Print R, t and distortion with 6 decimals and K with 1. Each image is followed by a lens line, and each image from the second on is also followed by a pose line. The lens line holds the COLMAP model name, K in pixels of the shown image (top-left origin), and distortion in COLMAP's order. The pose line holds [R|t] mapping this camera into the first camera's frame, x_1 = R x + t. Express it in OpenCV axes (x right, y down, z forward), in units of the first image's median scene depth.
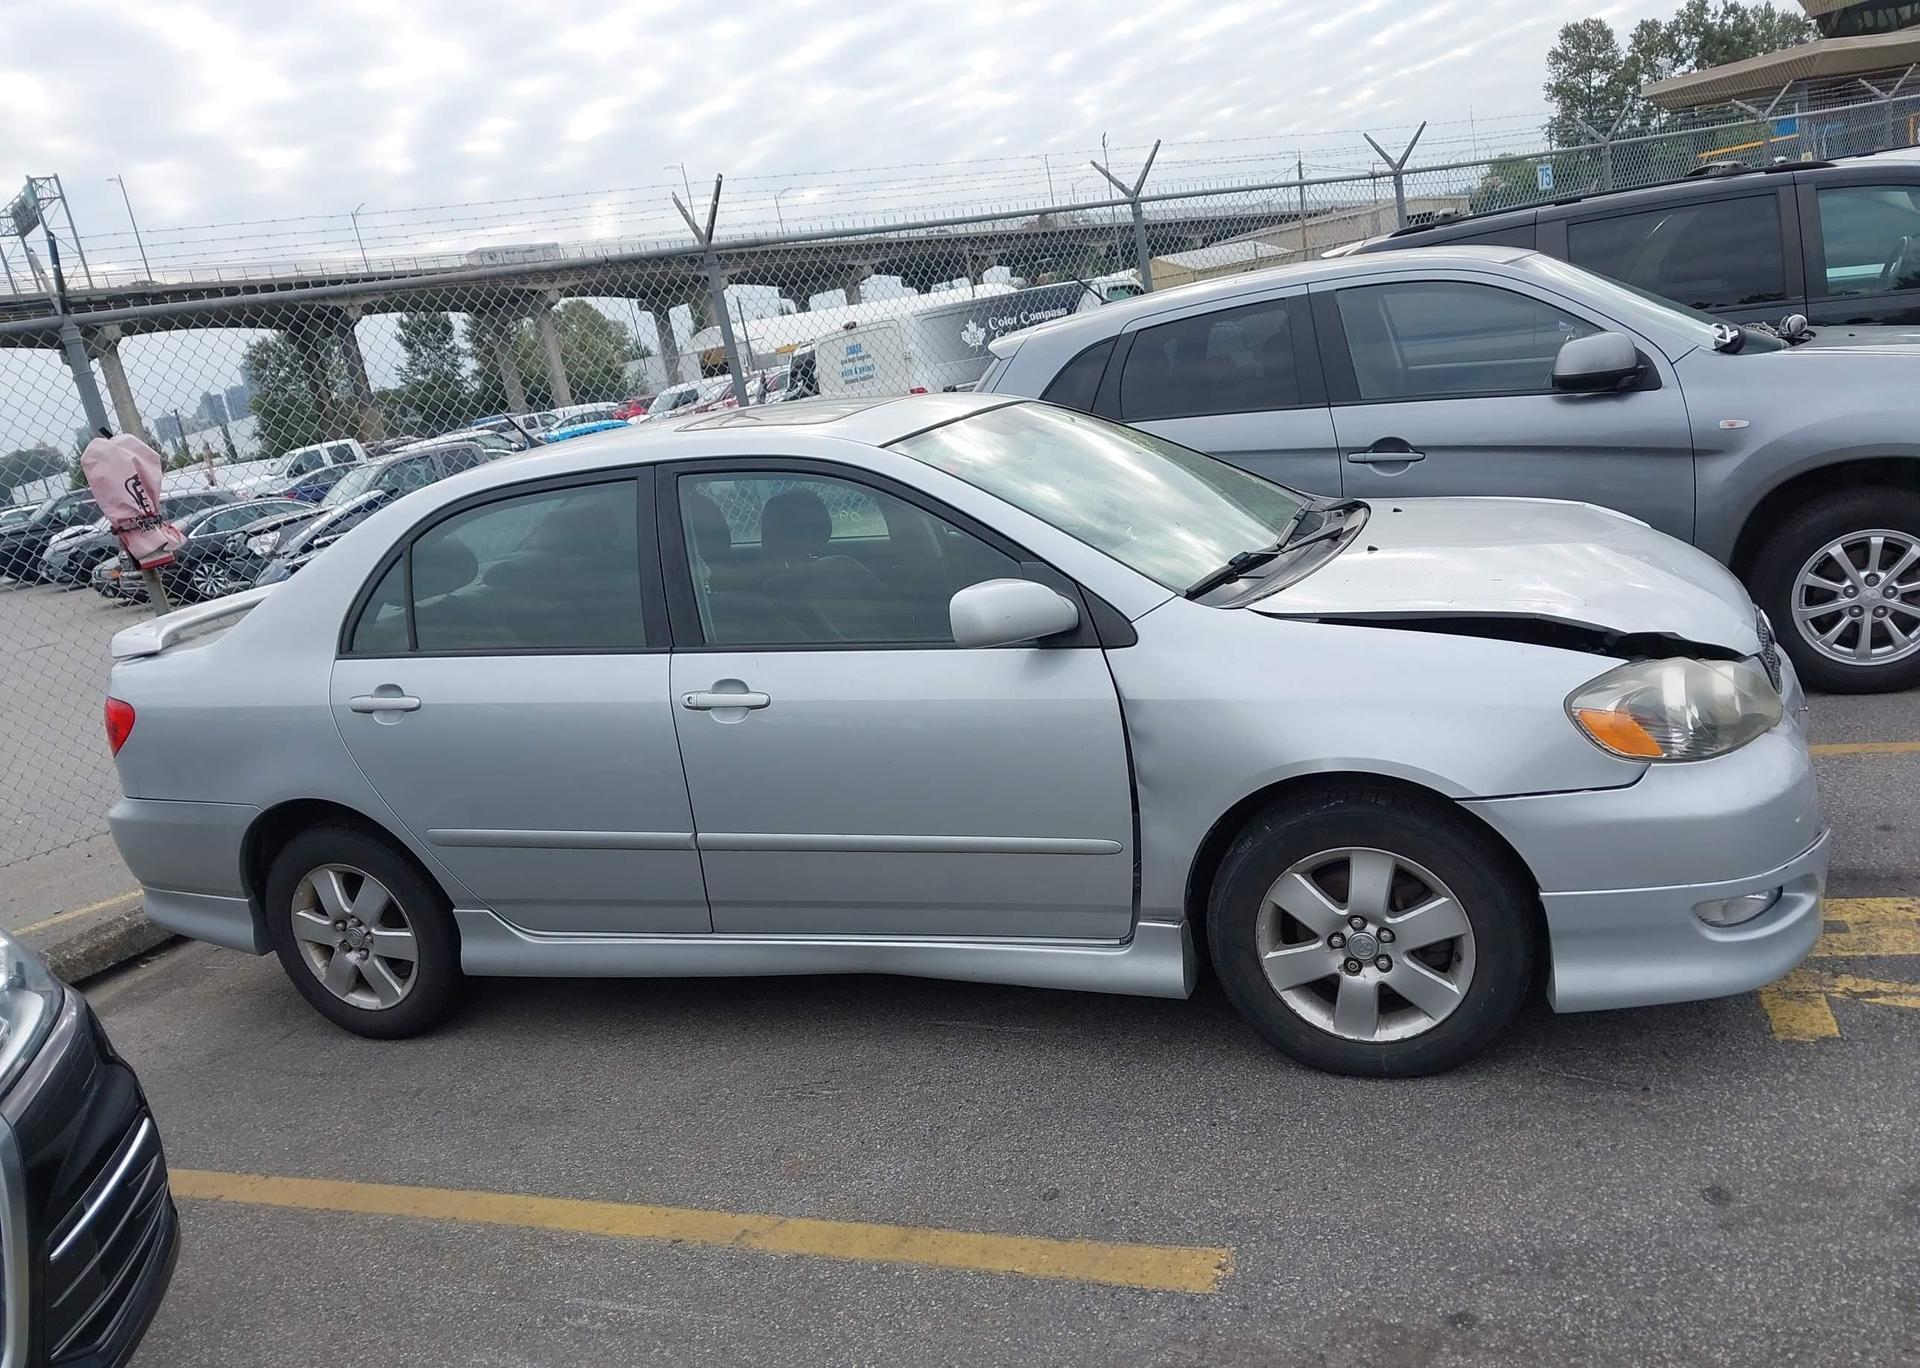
lens RADIAL K [[1594.8, 0, 968.3], [0, 1594.8, 699.9], [0, 0, 1]] dist [0.011621, -0.005020]
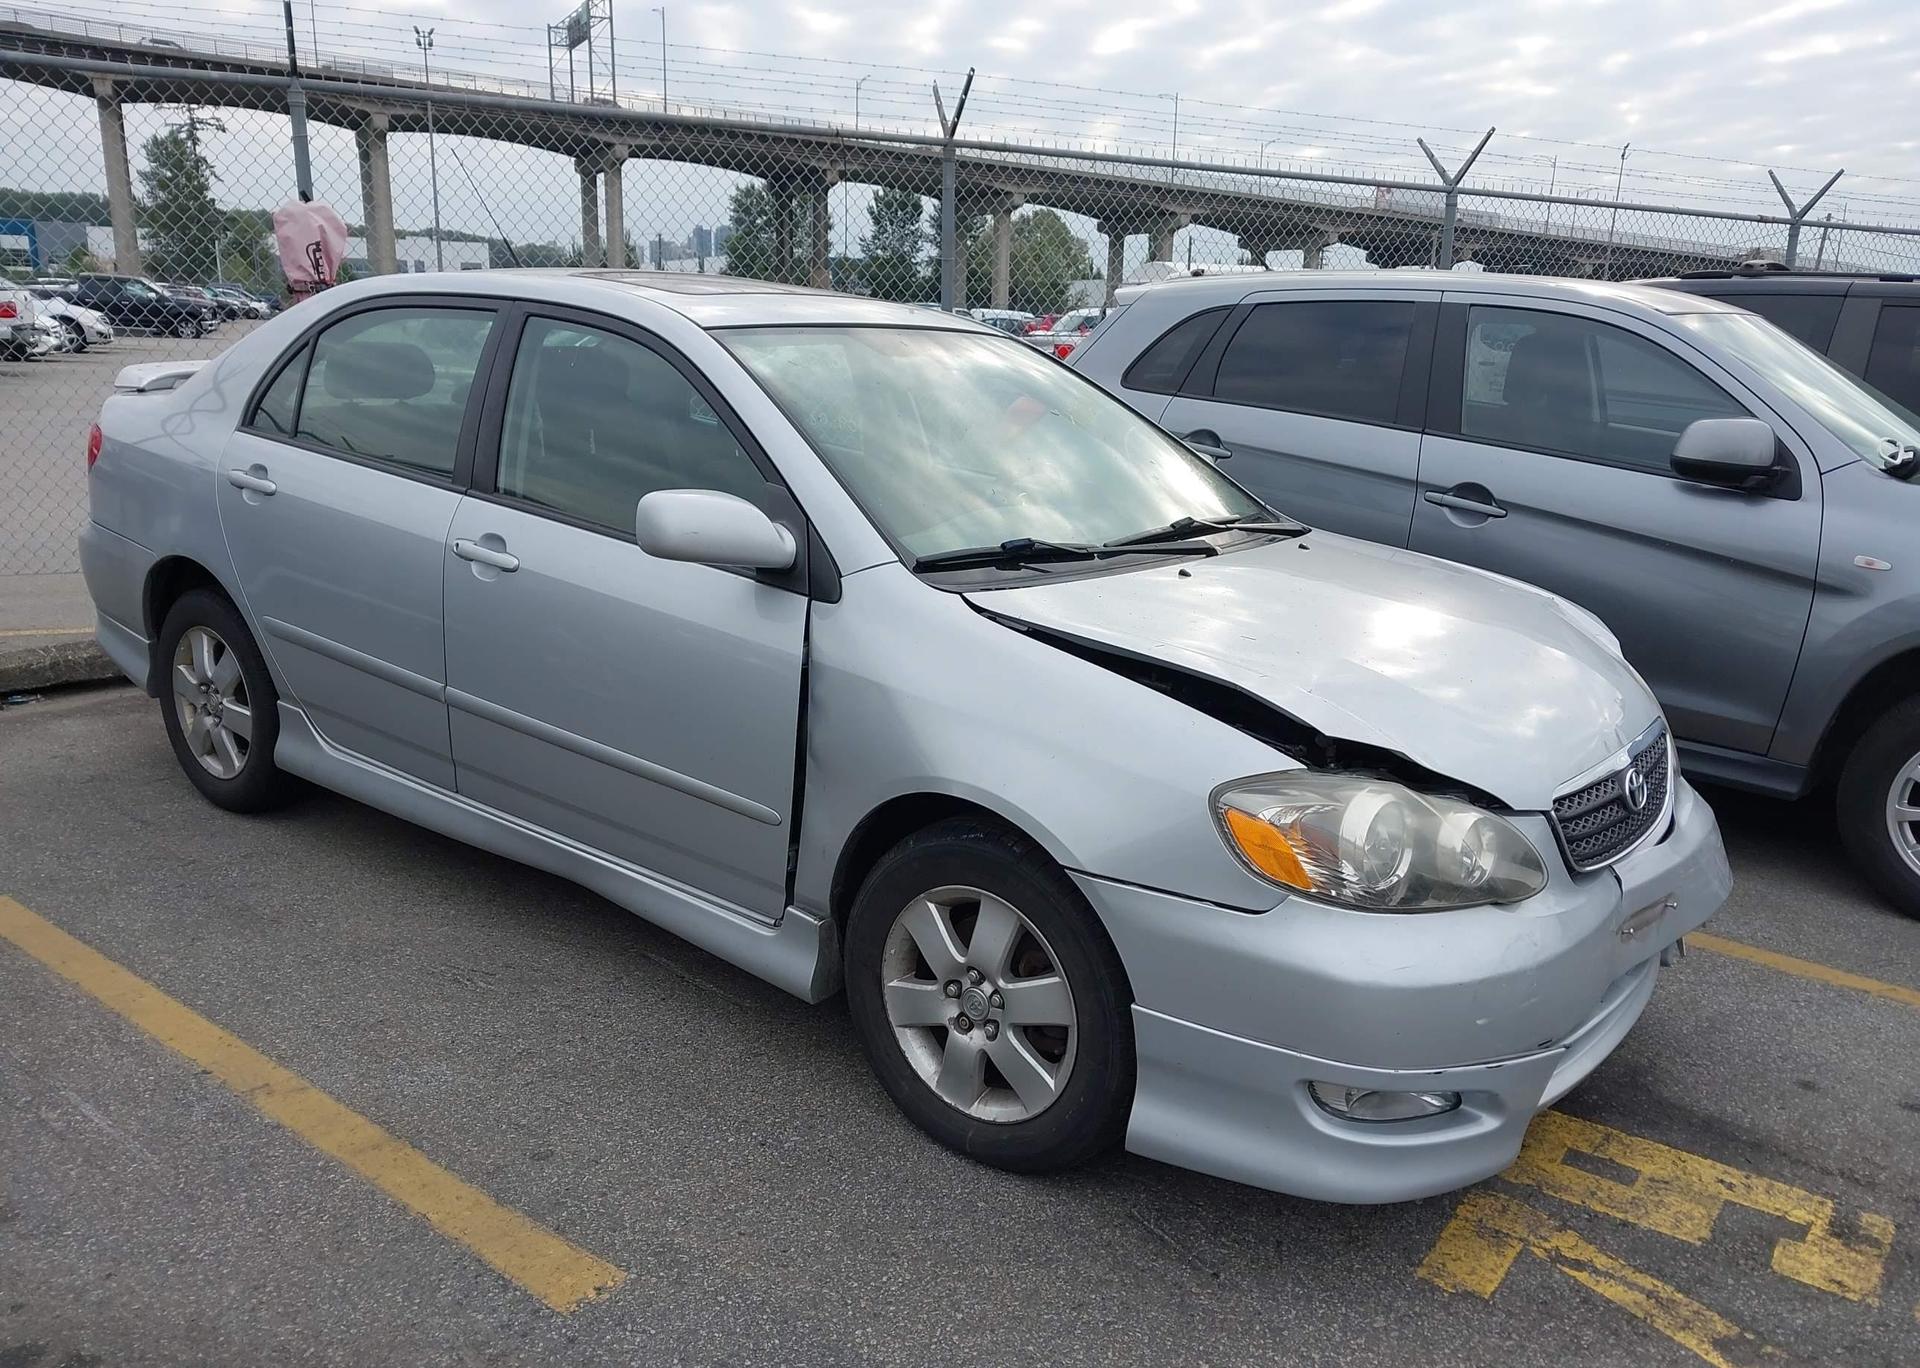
lens RADIAL K [[1594.8, 0, 964.9], [0, 1594.8, 700.1], [0, 0, 1]] dist [0.011621, -0.005020]
pose [[0.936151, 0.269361, -0.225978, 0.315099], [-0.261679, 0.963039, 0.063874, -0.046828], [0.234830, -0.000662, 0.972036, 0.129657]]
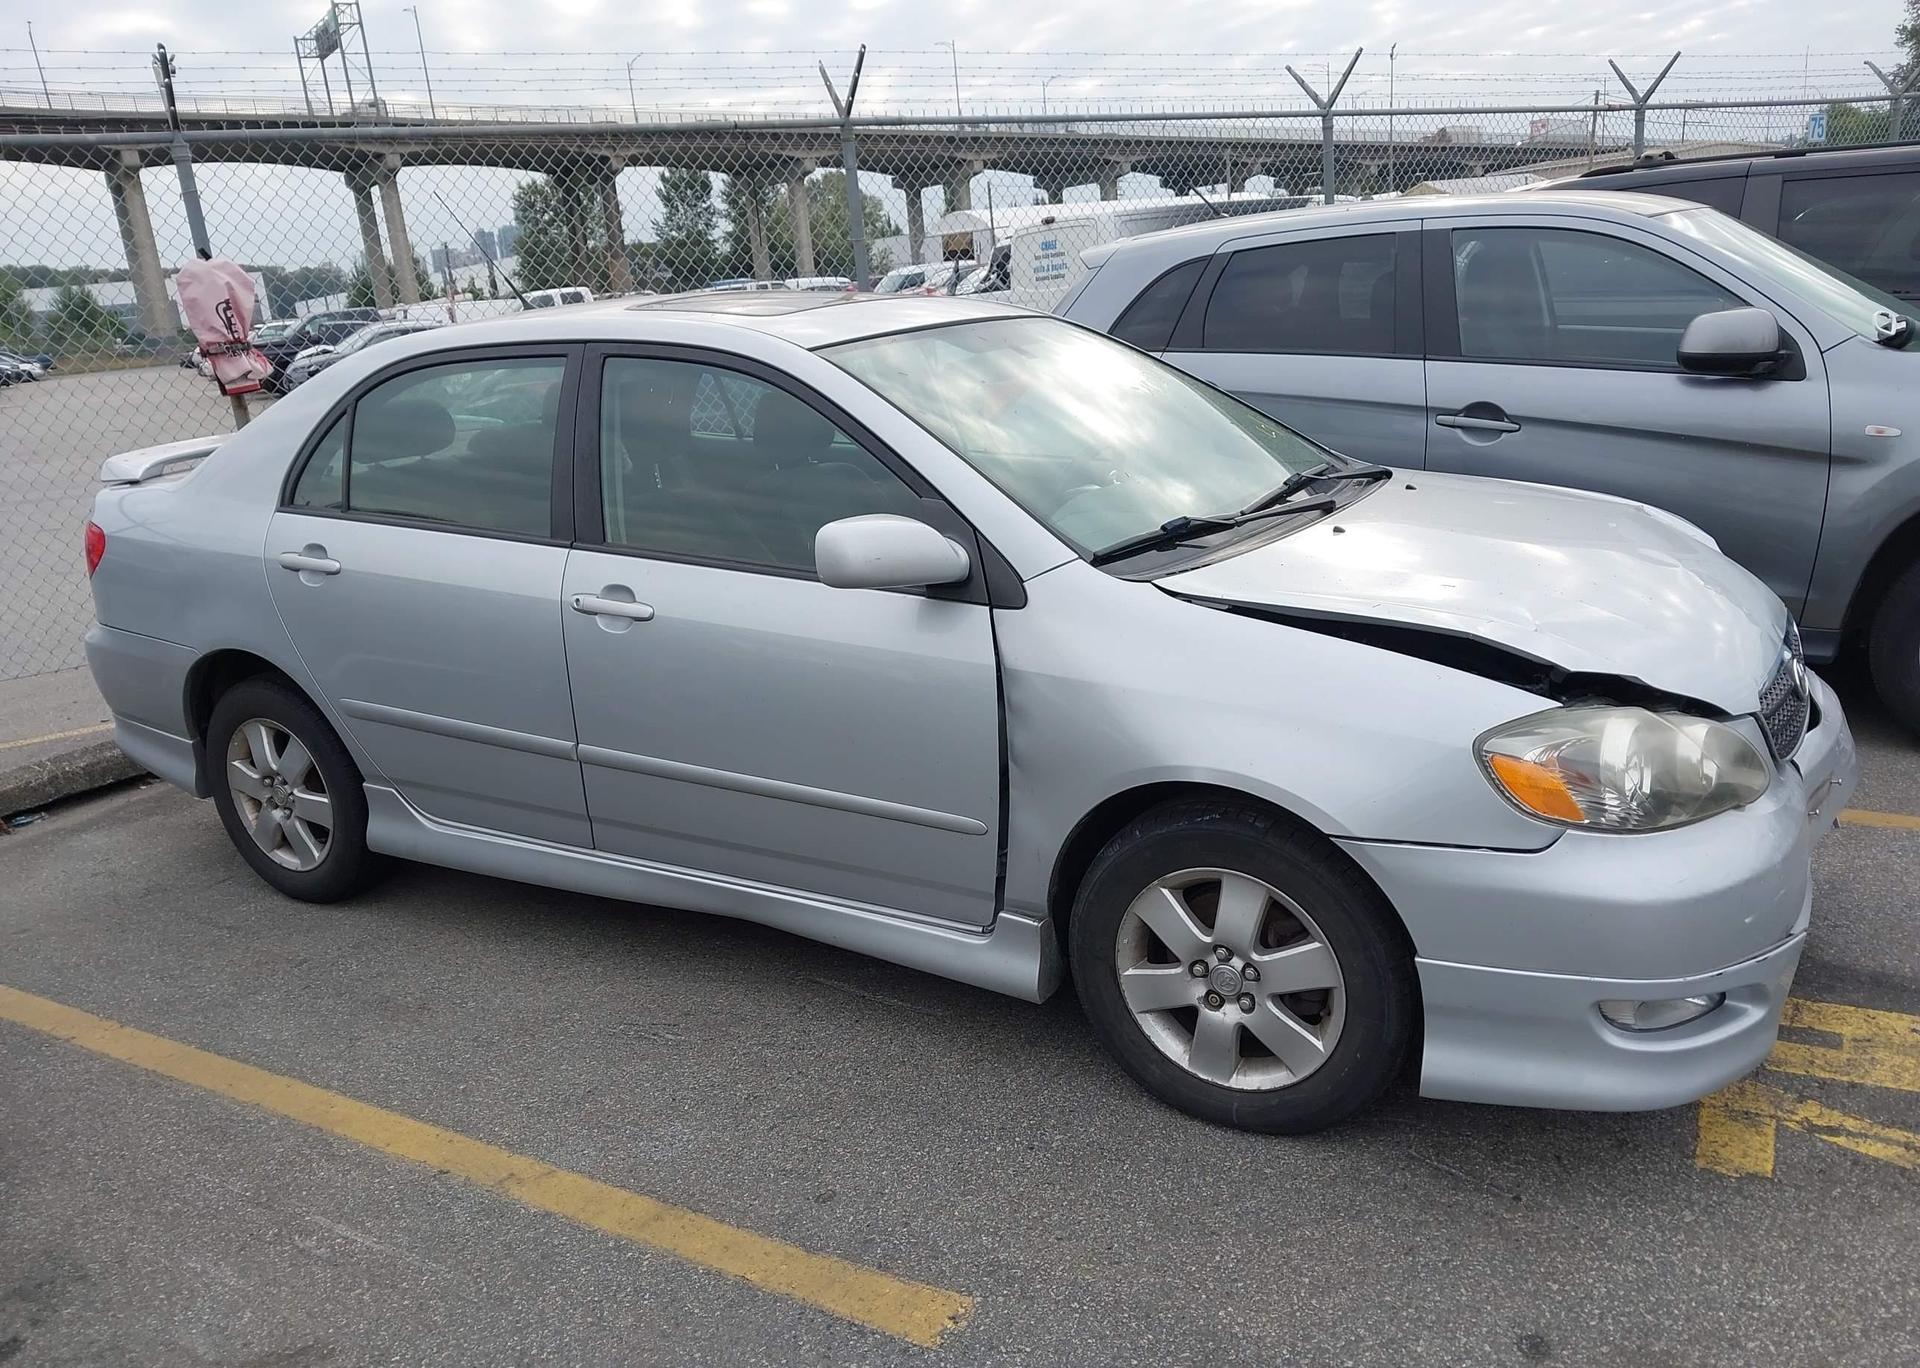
lens RADIAL K [[1594.8, 0, 964.8], [0, 1594.8, 702.6], [0, 0, 1]] dist [0.011621, -0.005020]
pose [[0.982122, 0.136234, -0.129910, 0.159743], [-0.127908, 0.989281, 0.070447, -0.032961], [0.138114, -0.052572, 0.989020, 0.094766]]
